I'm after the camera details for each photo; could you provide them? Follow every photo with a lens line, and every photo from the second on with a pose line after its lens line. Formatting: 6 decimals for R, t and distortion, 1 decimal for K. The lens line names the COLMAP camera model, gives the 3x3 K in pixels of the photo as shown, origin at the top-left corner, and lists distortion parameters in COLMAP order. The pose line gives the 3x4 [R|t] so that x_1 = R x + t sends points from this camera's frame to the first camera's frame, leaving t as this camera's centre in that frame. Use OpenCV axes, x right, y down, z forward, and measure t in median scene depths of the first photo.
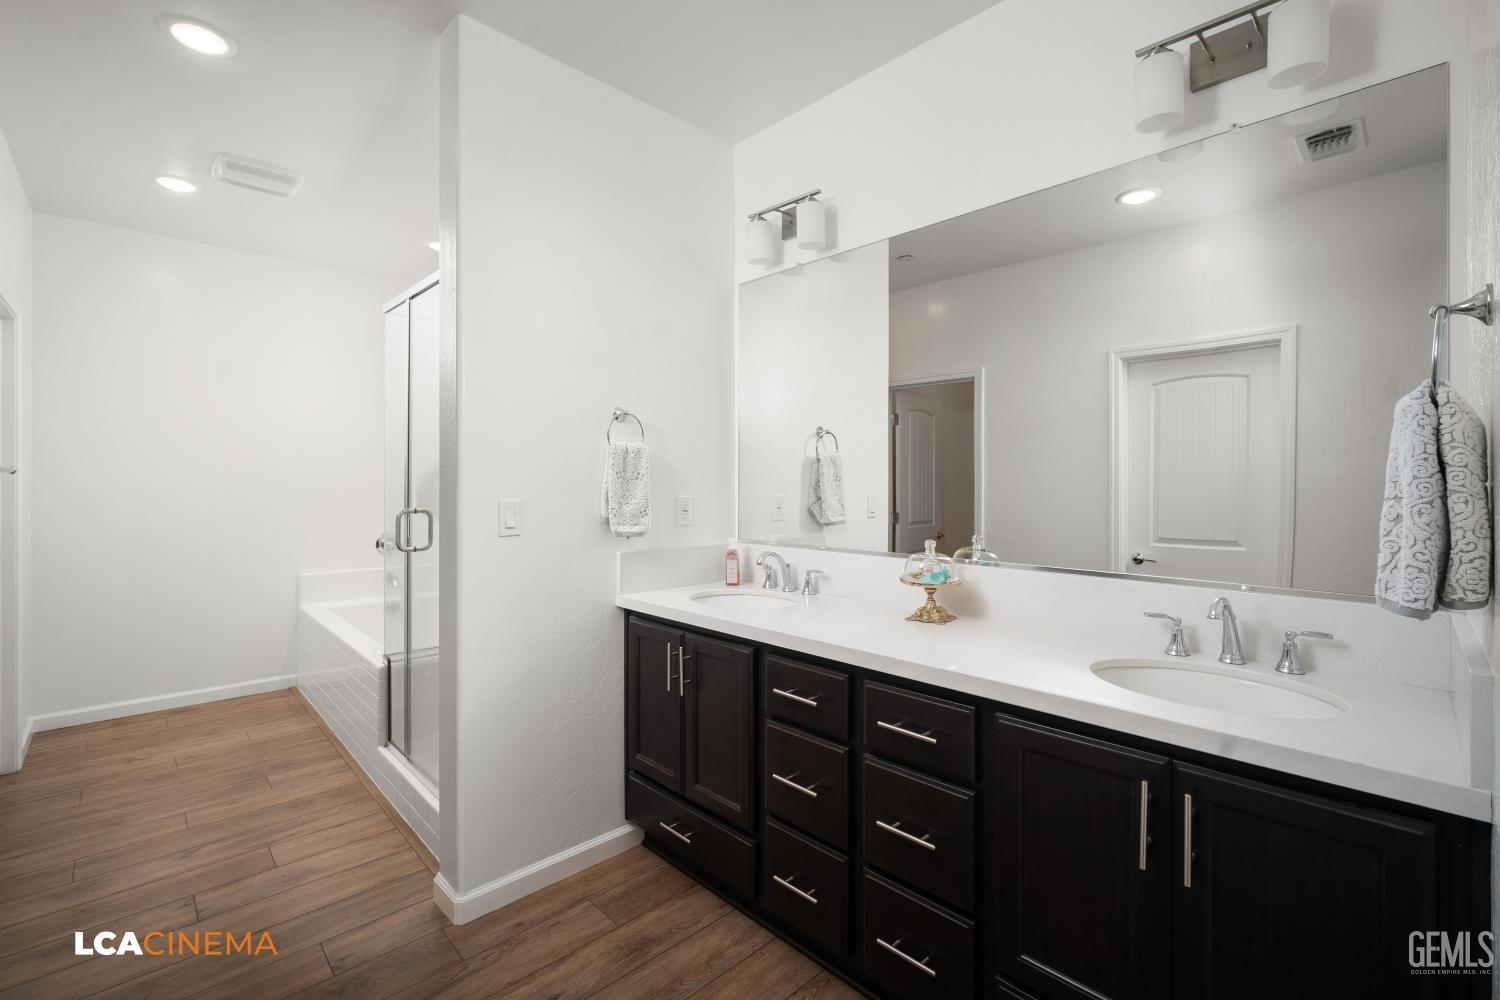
lens RADIAL K [[657.8, 0, 754.9], [0, 657.8, 488.1], [0, 0, 1]] dist [-0.002779, 0.000167]
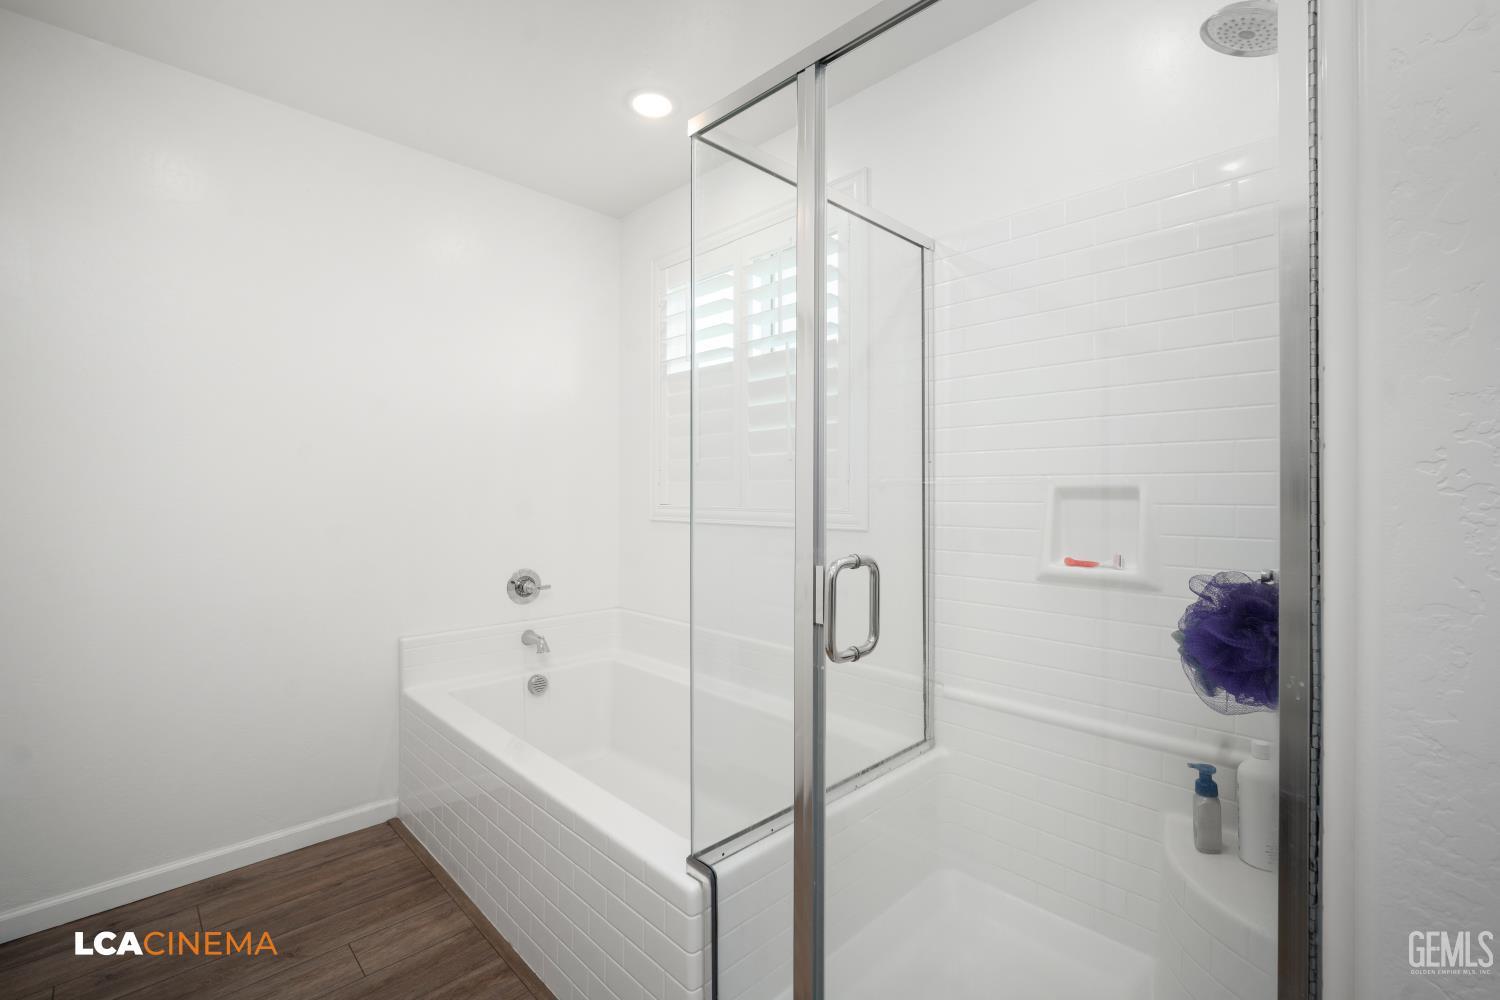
lens RADIAL K [[657.8, 0, 754.9], [0, 657.8, 488.1], [0, 0, 1]] dist [-0.002779, 0.000167]
pose [[0.999893, -0.007488, 0.012530, -0.377605], [0.007607, 0.999926, -0.009522, -0.005713], [-0.012457, 0.009616, 0.999876, 0.378825]]
